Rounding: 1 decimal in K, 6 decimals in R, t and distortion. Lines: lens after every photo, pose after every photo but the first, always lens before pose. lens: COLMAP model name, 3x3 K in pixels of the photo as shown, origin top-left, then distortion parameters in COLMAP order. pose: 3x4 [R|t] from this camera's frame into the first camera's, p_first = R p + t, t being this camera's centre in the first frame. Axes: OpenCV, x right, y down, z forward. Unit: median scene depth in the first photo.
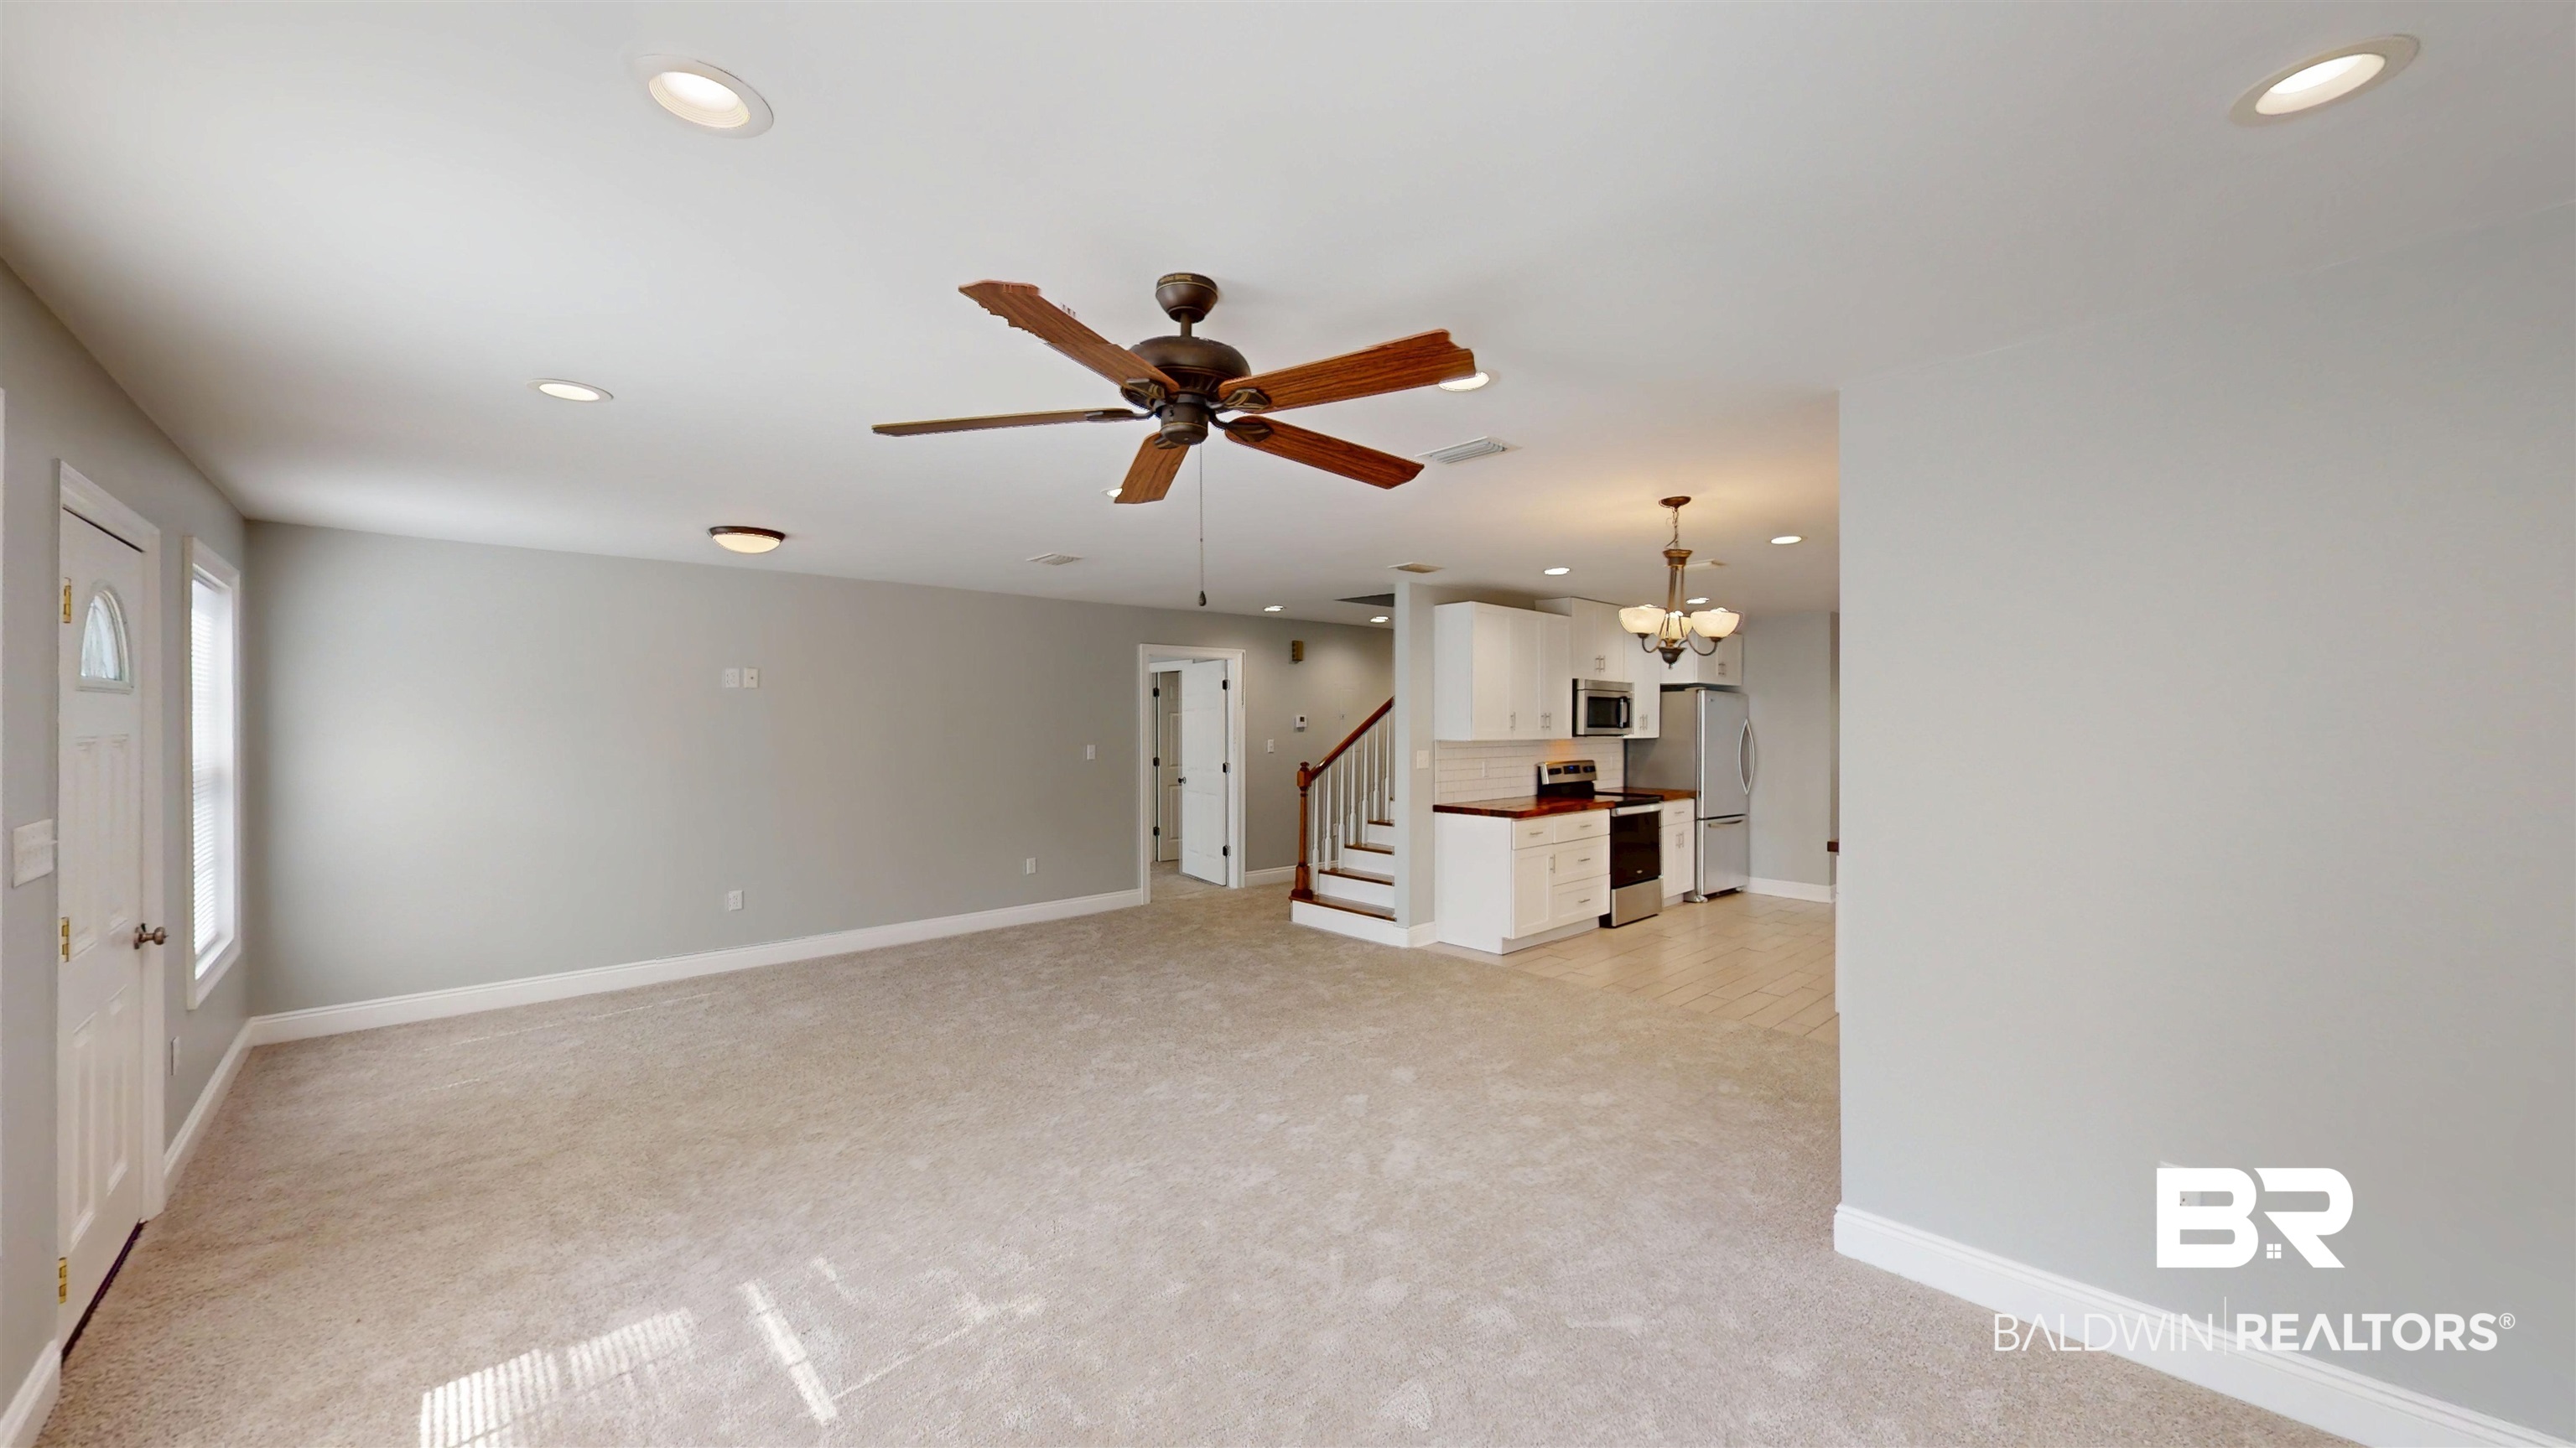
lens RADIAL K [[937.3, 0, 1285.7], [0, 937.3, 723.7], [0, 0, 1]] dist [0.008876, 0.000554]
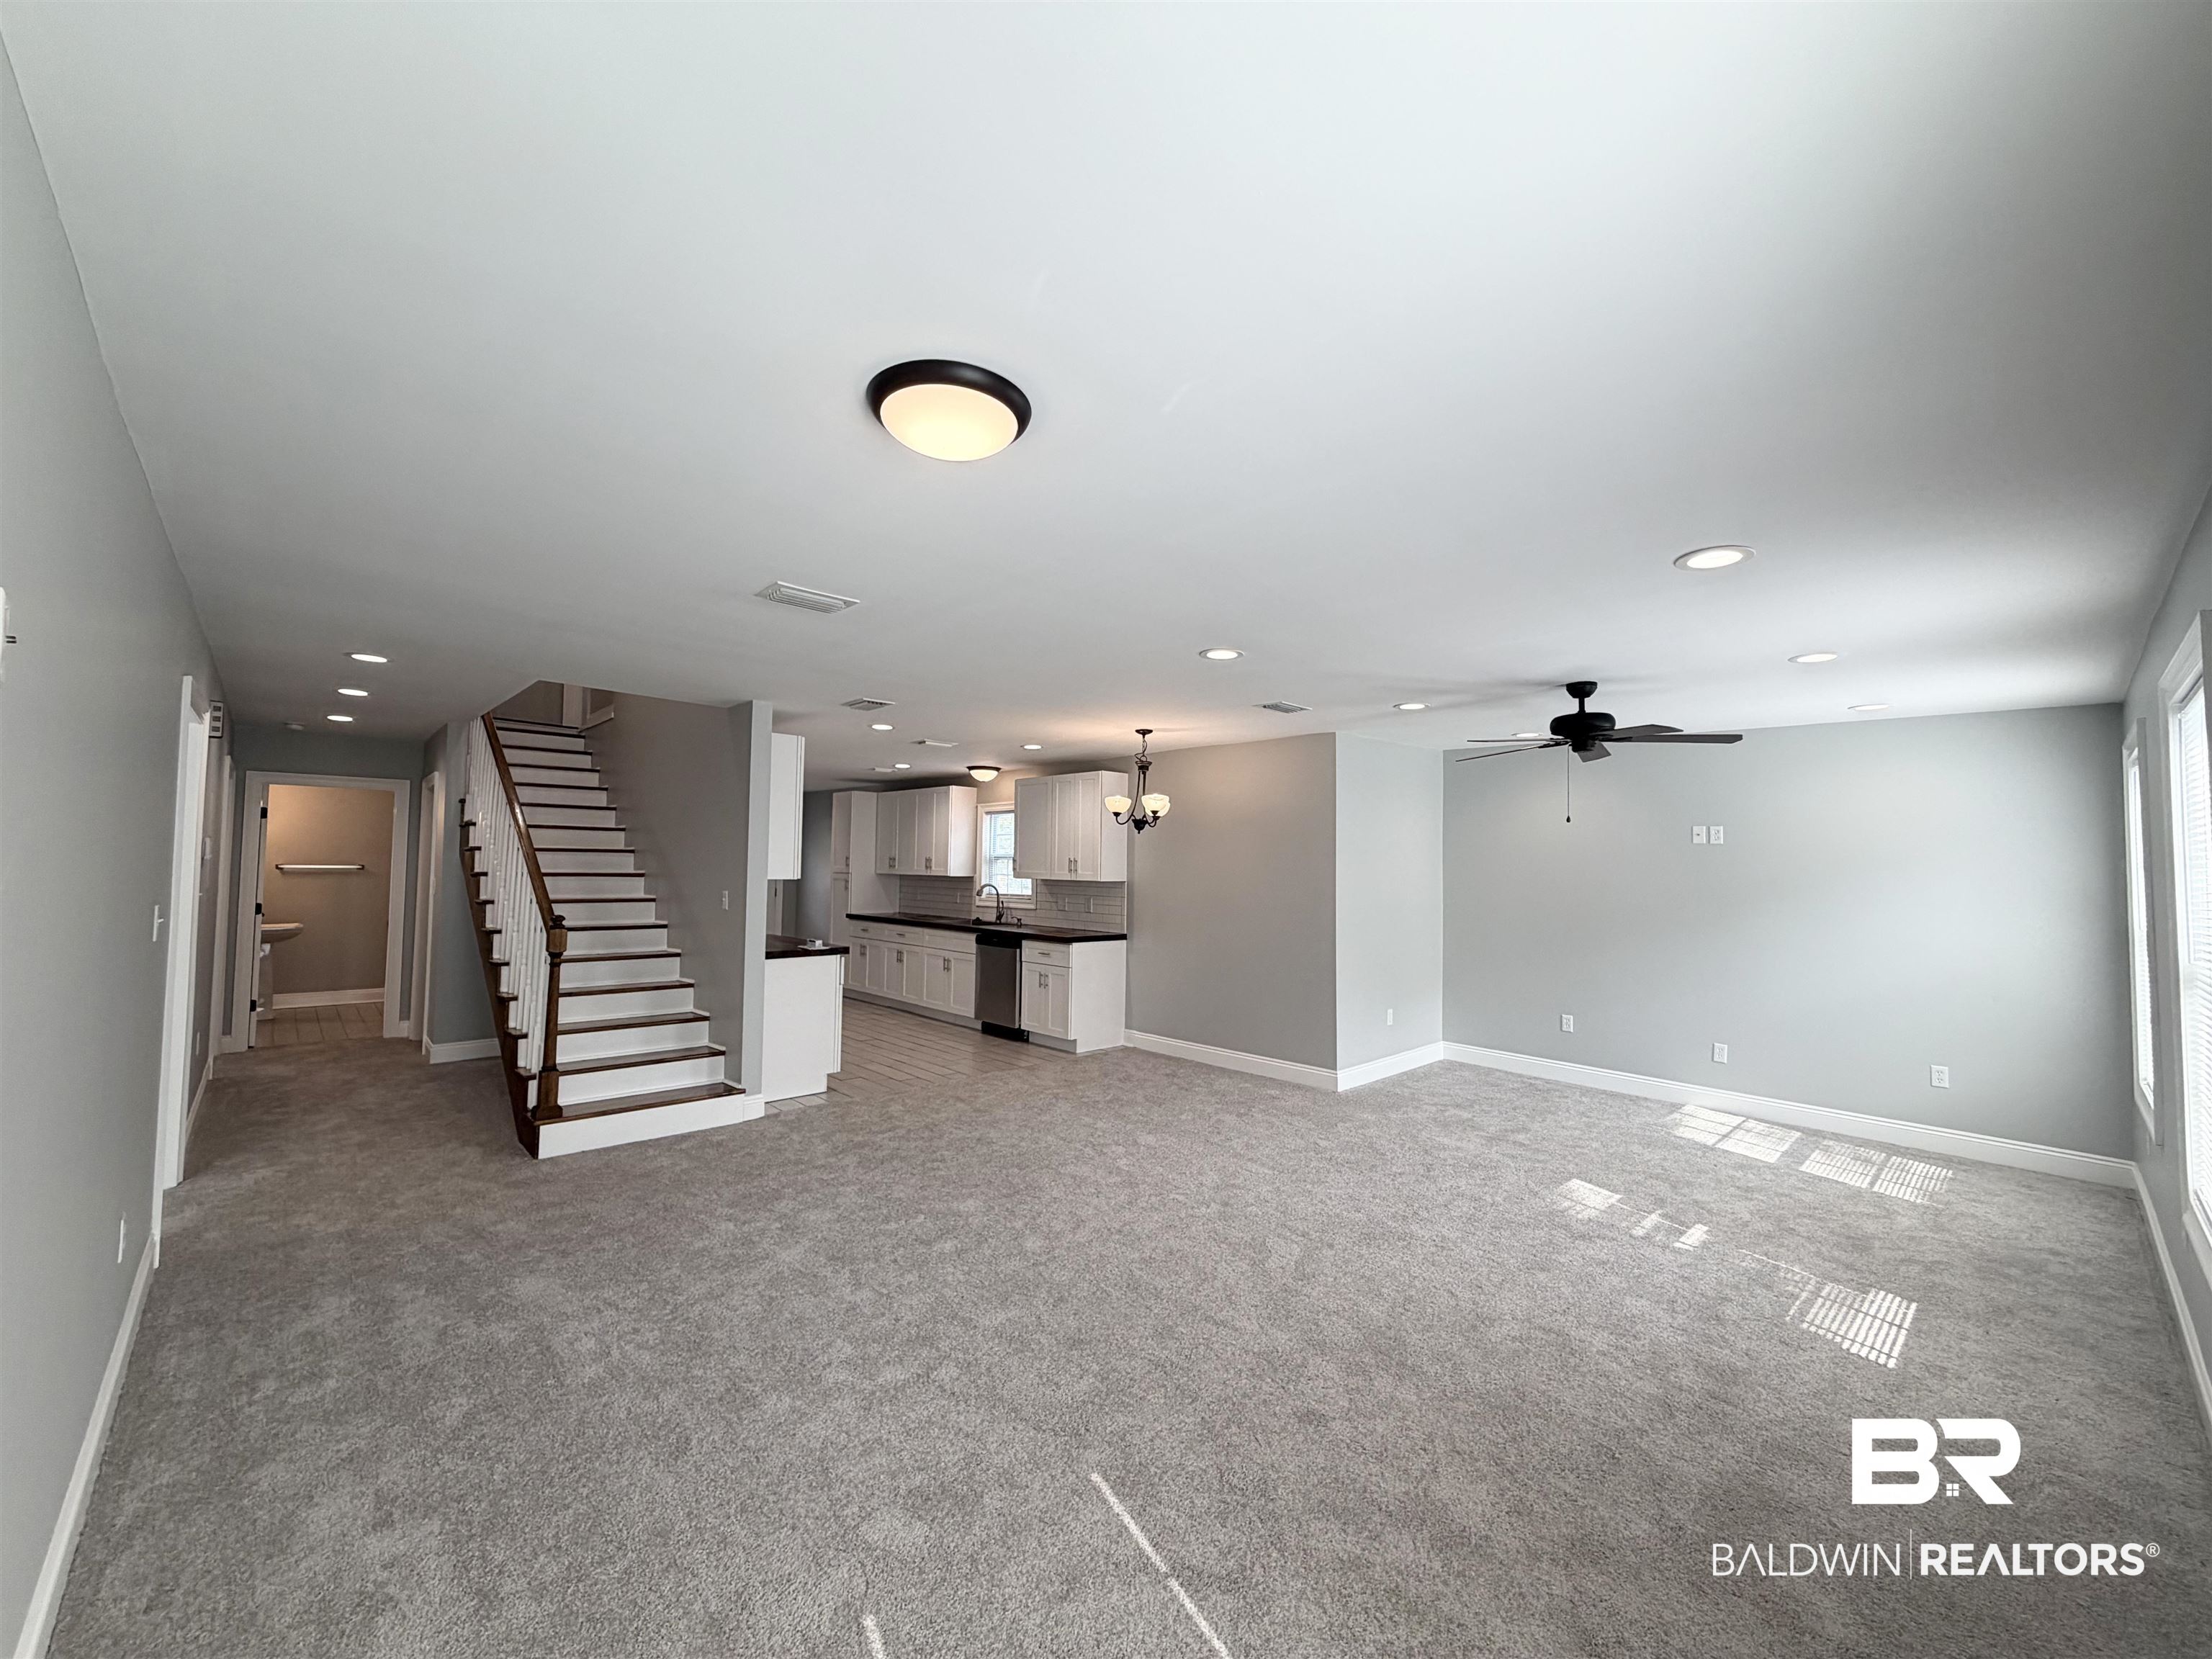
lens RADIAL K [[876.8, 0, 1109.2], [0, 876.8, 808.7], [0, 0, 1]] dist [0.022606, 0.000992]
pose [[-0.031360, 0.066454, 0.997297, -1.080115], [-0.018732, 0.997573, -0.067062, 0.002170], [-0.999333, -0.020784, -0.030039, 1.069277]]
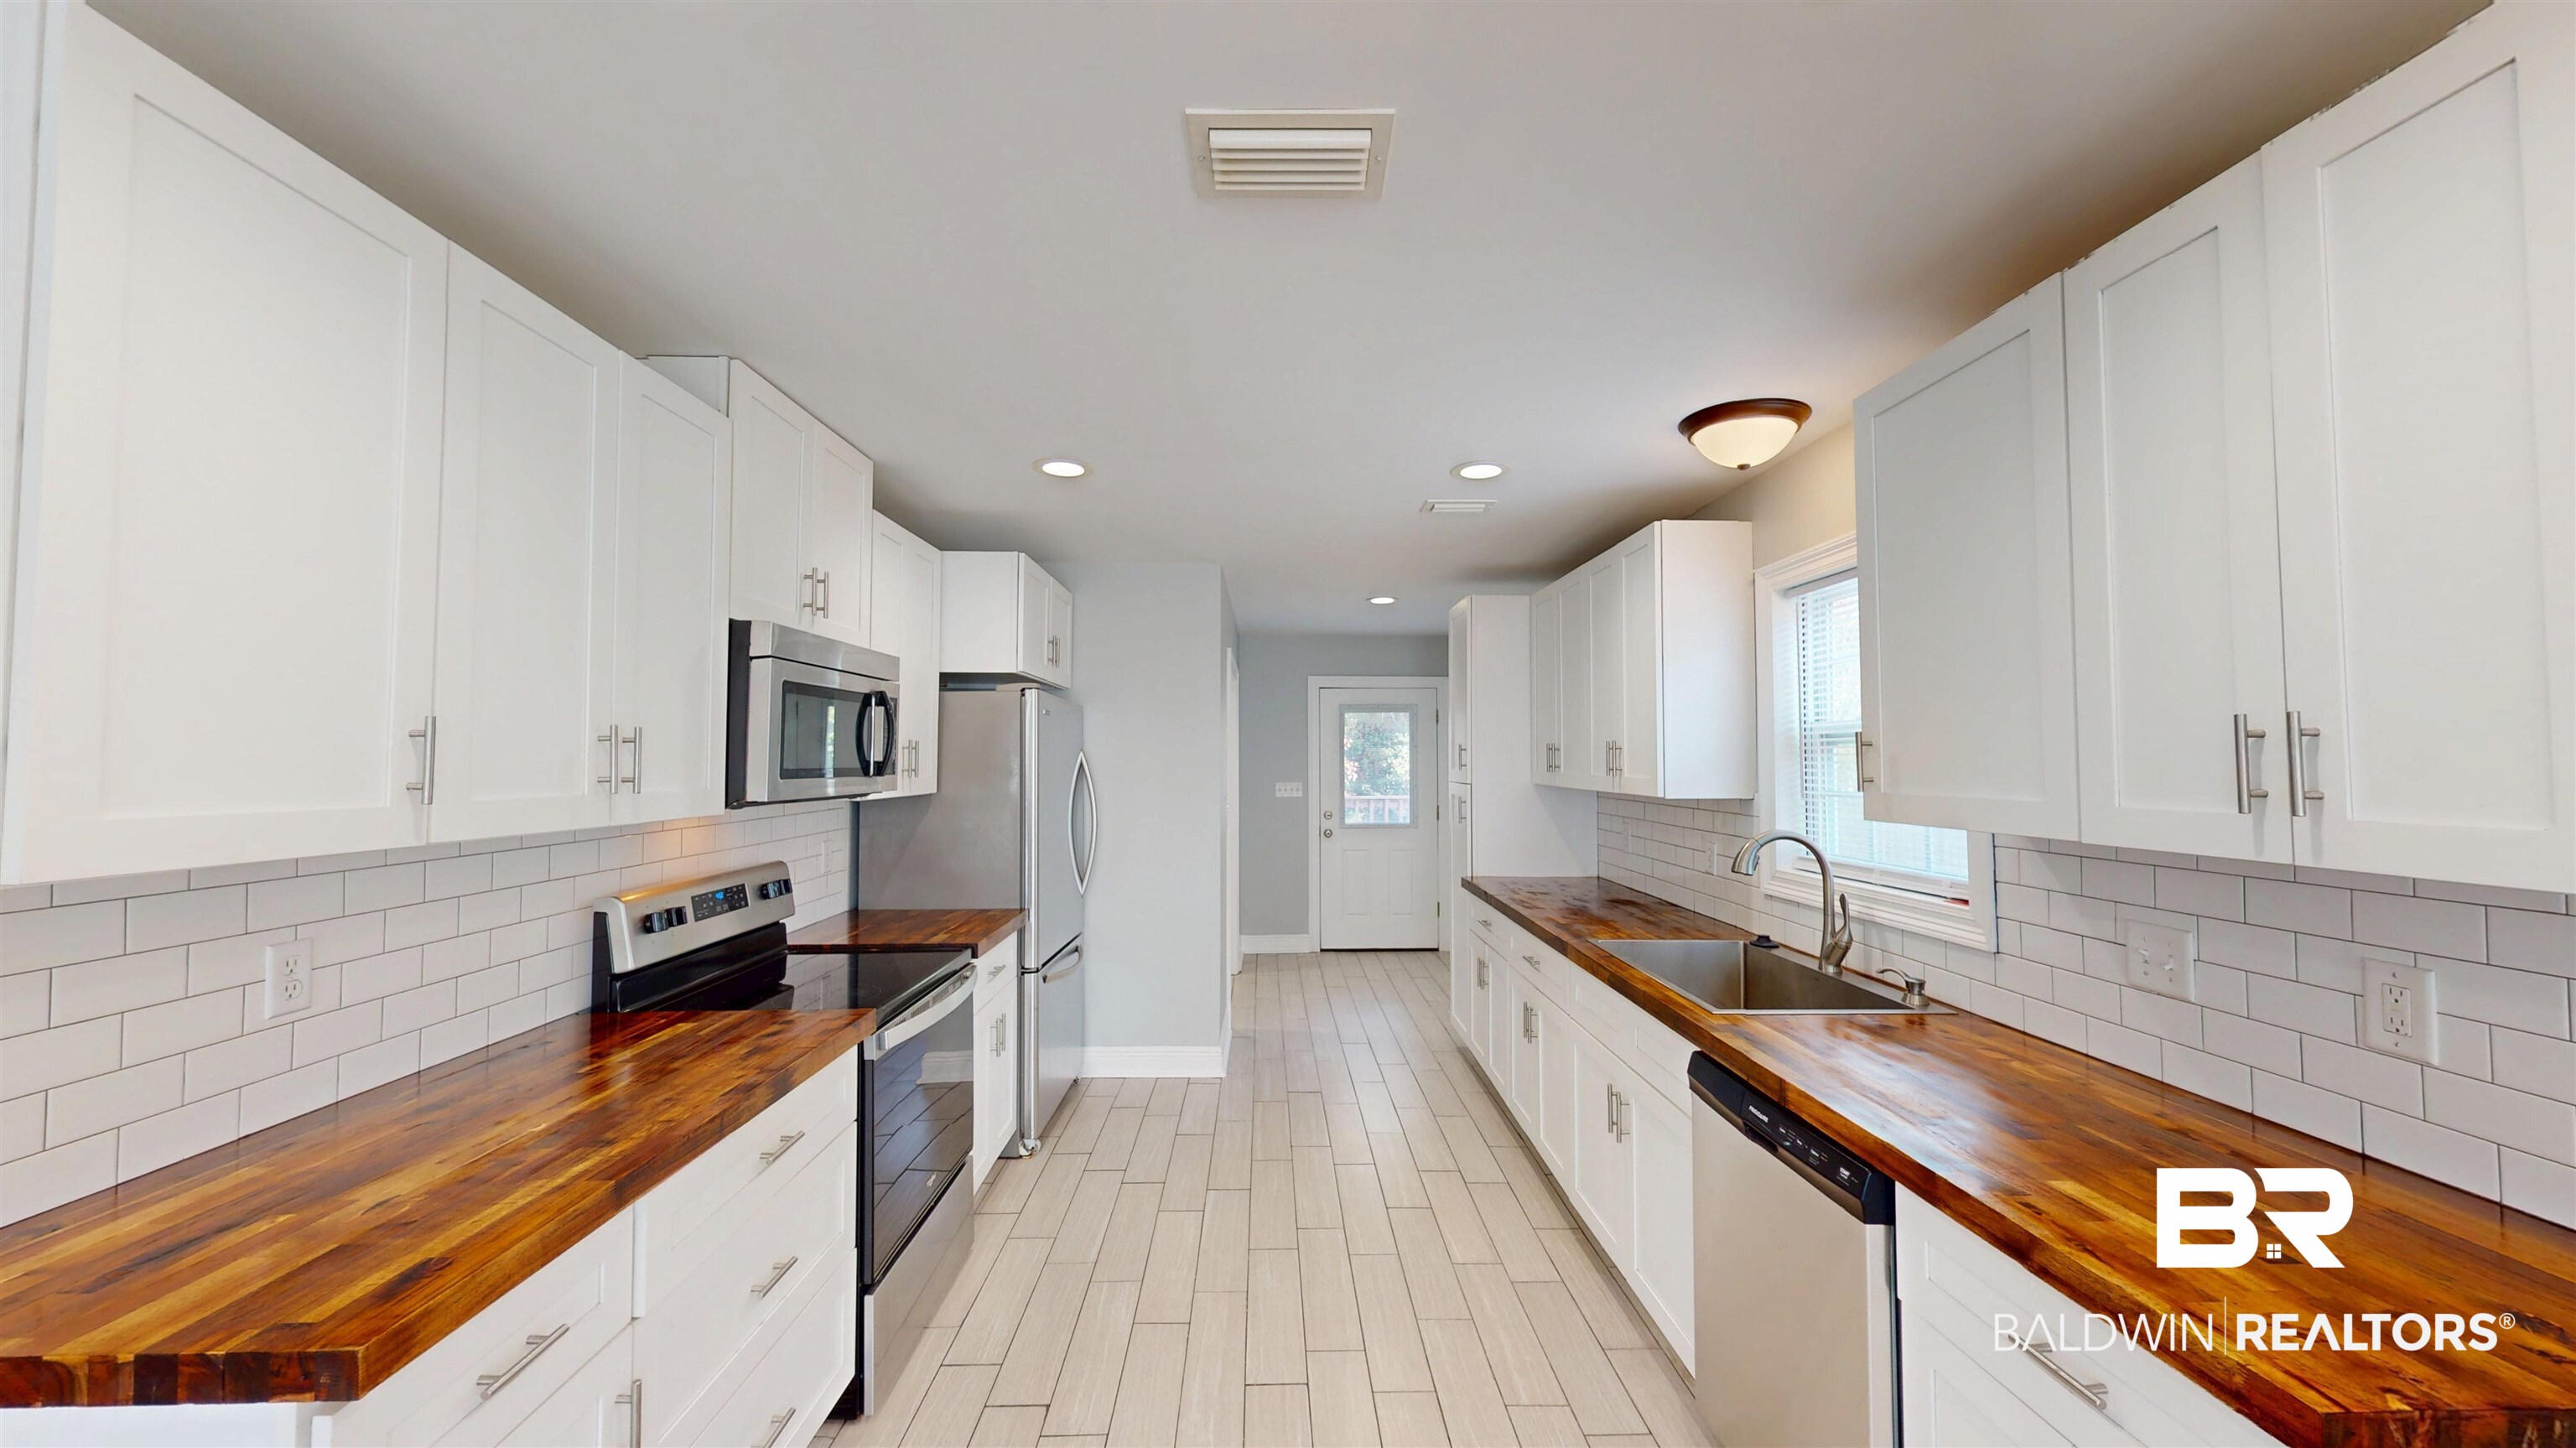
lens RADIAL K [[937.3, 0, 1285.0], [0, 937.3, 733.8], [0, 0, 1]] dist [0.008876, 0.000554]
pose [[0.655427, 0.014658, 0.755116, 0.328367], [0.003999, 0.999730, -0.022878, -0.005022], [-0.755248, 0.018014, 0.655192, 1.127957]]
